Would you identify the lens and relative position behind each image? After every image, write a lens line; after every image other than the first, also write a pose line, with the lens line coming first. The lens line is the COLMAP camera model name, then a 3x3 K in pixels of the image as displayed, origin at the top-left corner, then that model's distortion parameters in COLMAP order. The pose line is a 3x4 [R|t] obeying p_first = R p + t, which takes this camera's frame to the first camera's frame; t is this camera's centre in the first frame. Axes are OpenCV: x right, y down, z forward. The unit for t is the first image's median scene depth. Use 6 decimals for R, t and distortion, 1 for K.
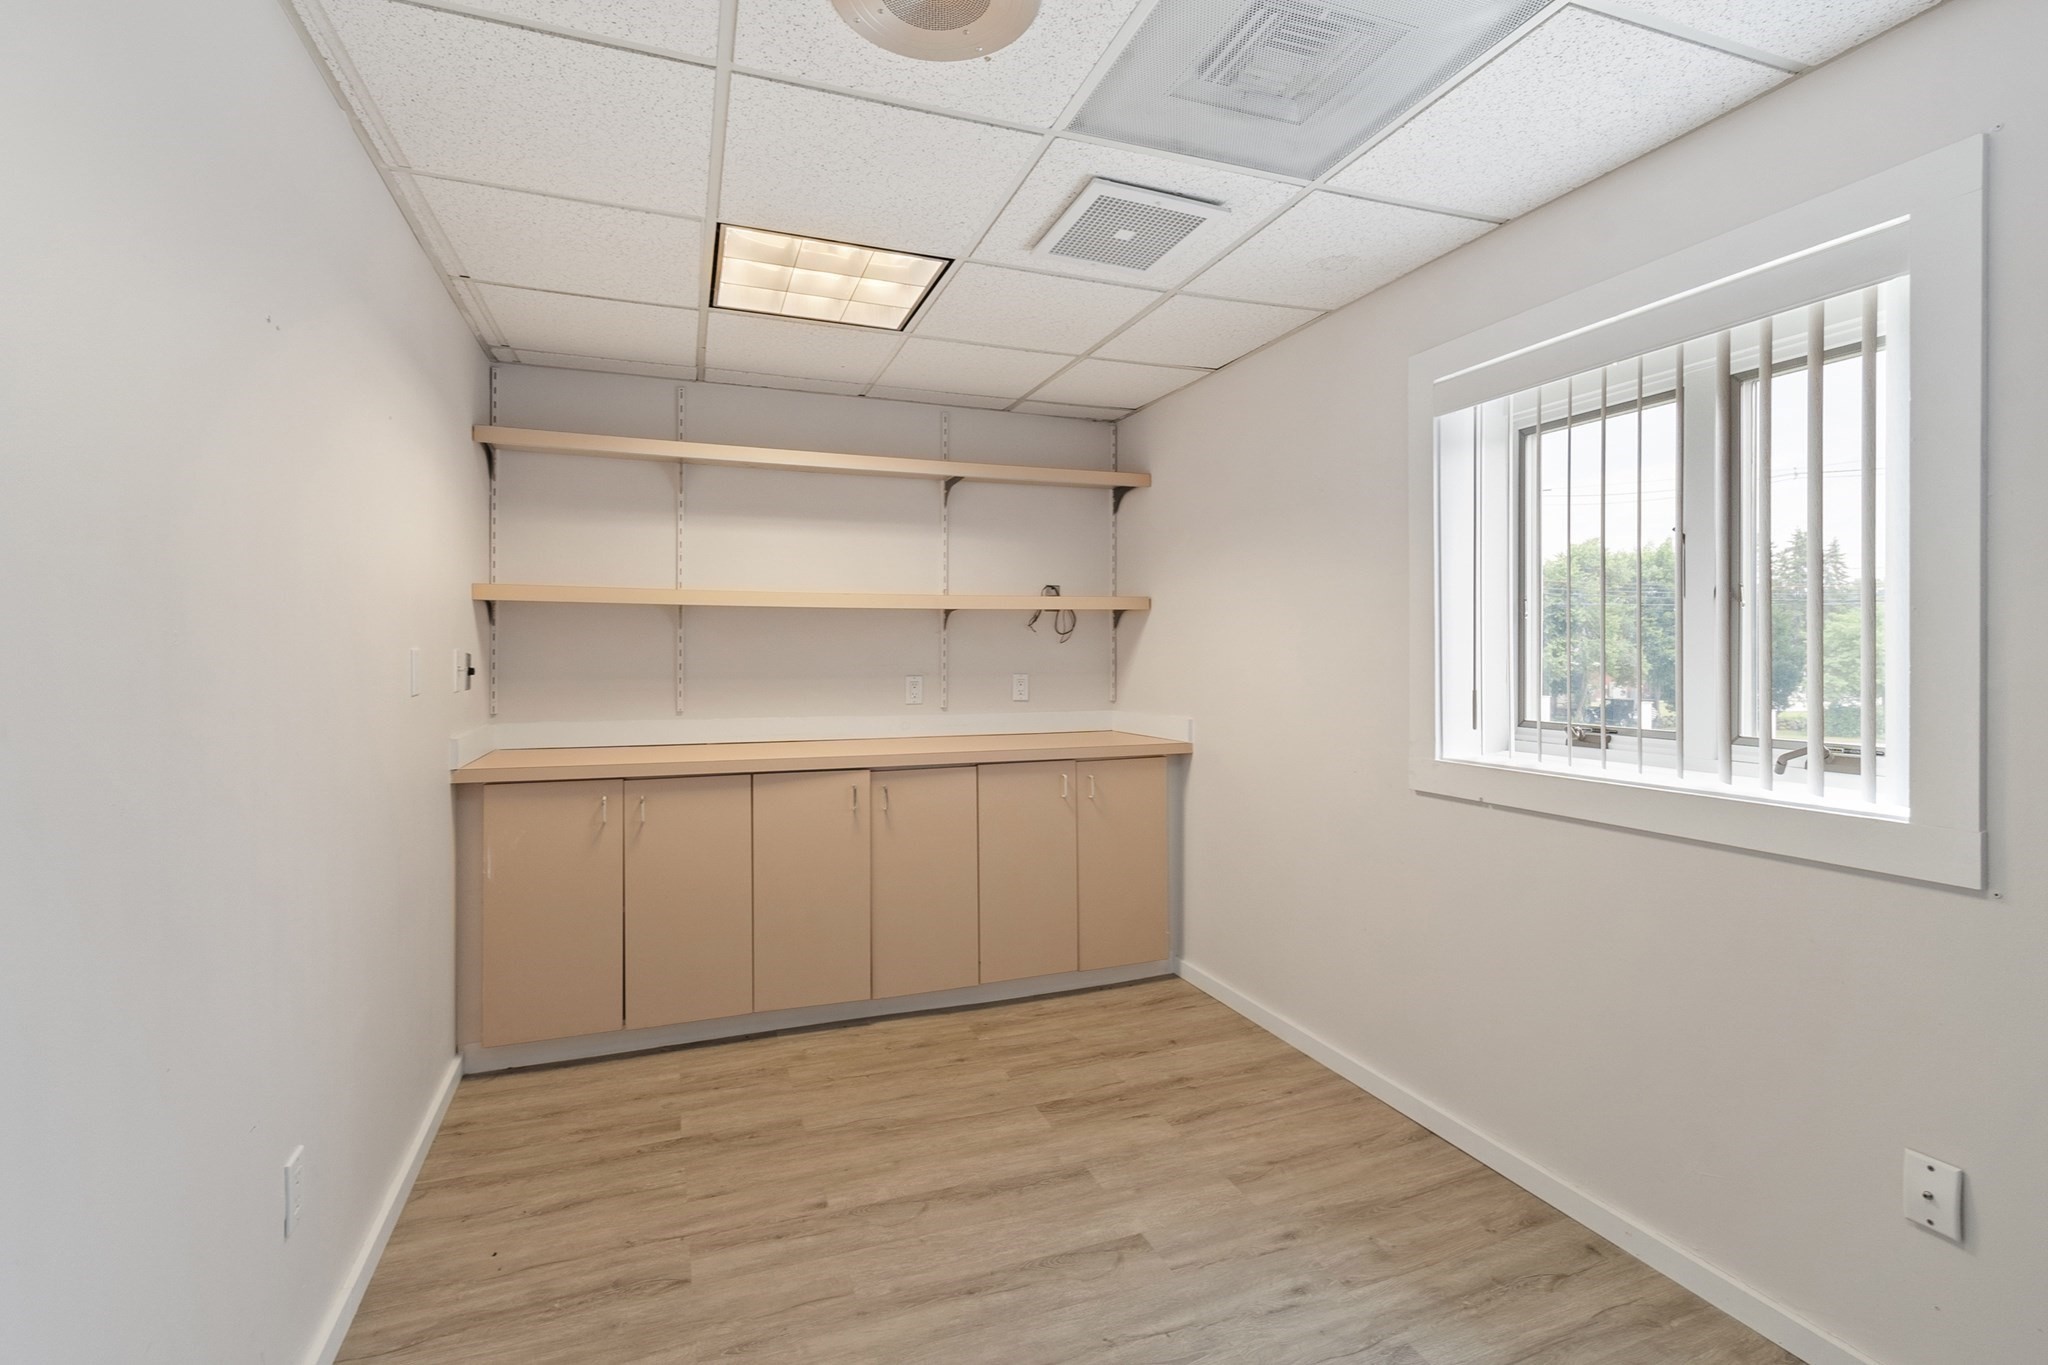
lens RADIAL K [[895.7, 0, 1019.3], [0, 895.7, 666.3], [0, 0, 1]] dist [0.000512, 0.000123]
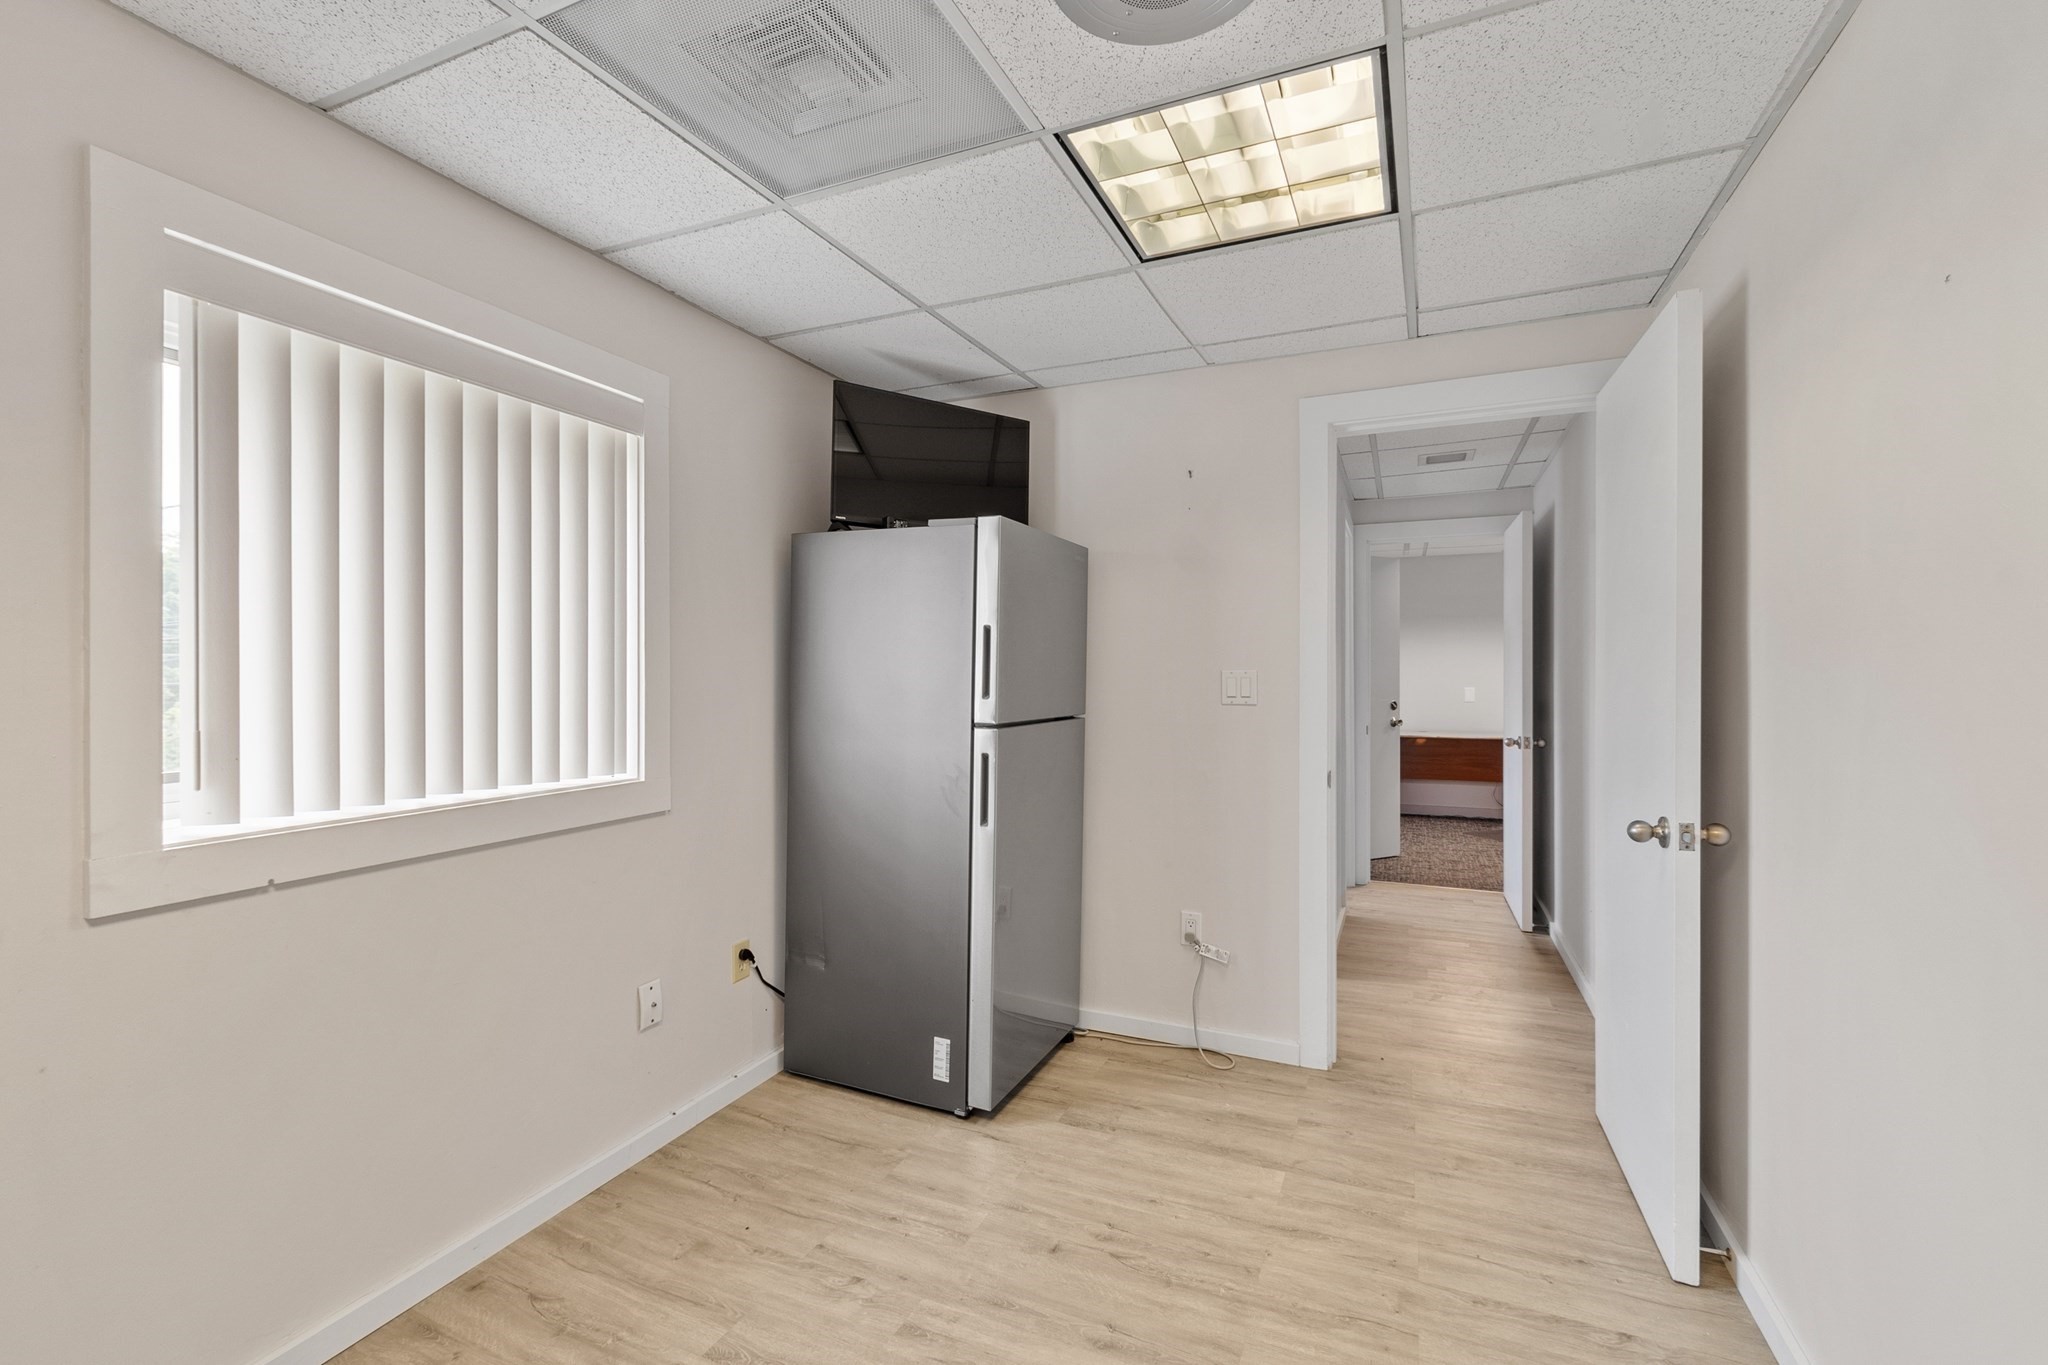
lens RADIAL K [[895.7, 0, 1019.3], [0, 895.7, 666.3], [0, 0, 1]] dist [0.000512, 0.000123]
pose [[-0.704245, 0.001902, 0.709955, -0.506242], [0.009796, 0.999927, 0.007039, -0.025196], [-0.709890, 0.011912, -0.704212, 1.361852]]
